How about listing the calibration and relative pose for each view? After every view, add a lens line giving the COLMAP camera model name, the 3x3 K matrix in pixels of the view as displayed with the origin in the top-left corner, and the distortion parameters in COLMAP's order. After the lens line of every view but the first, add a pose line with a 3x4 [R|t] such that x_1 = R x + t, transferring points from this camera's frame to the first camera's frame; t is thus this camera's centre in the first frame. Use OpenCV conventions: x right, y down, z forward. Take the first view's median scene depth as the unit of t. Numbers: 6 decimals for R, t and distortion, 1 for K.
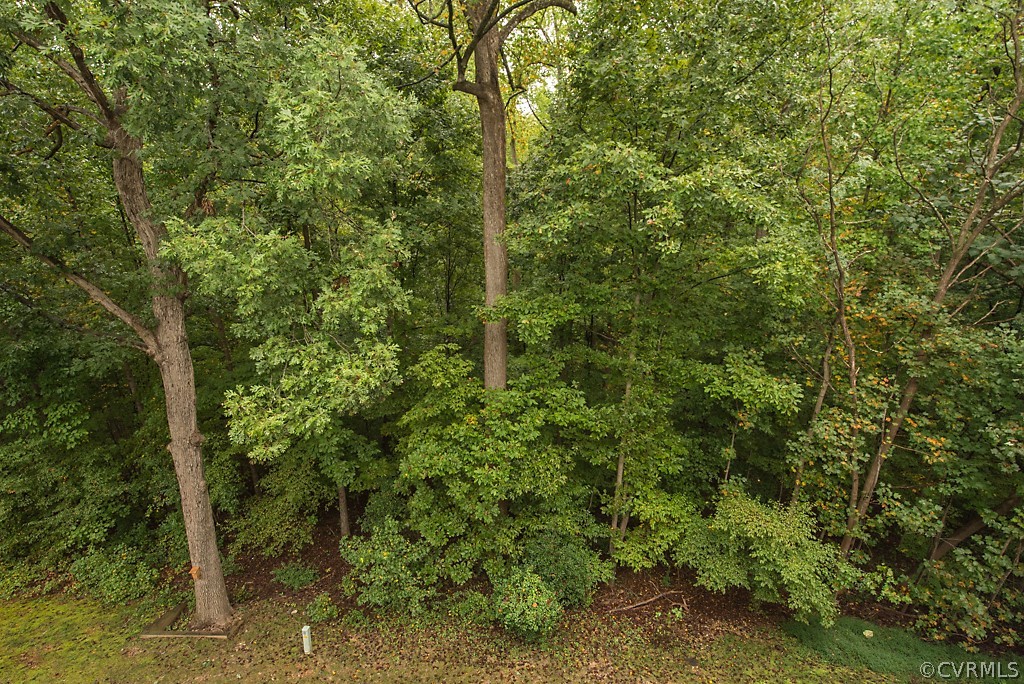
lens RADIAL K [[433.2, 0, 505.9], [0, 433.2, 341.4], [0, 0, 1]] dist [0.000846, 0.000019]
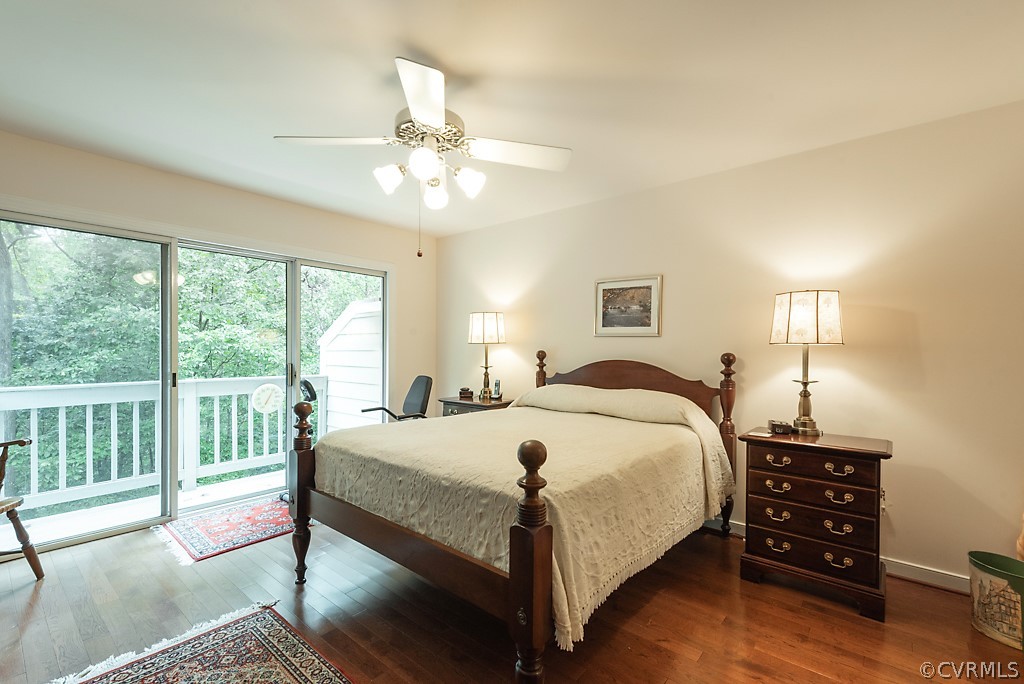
lens RADIAL K [[447.0, 0, 507.3], [0, 447.0, 352.4], [0, 0, 1]] dist [-0.001025, -0.000042]
pose [[0.662754, 0.001758, 0.748835, -0.022321], [0.211502, 0.958843, -0.189441, 0.153042], [-0.718348, 0.283933, 0.635105, -0.564855]]
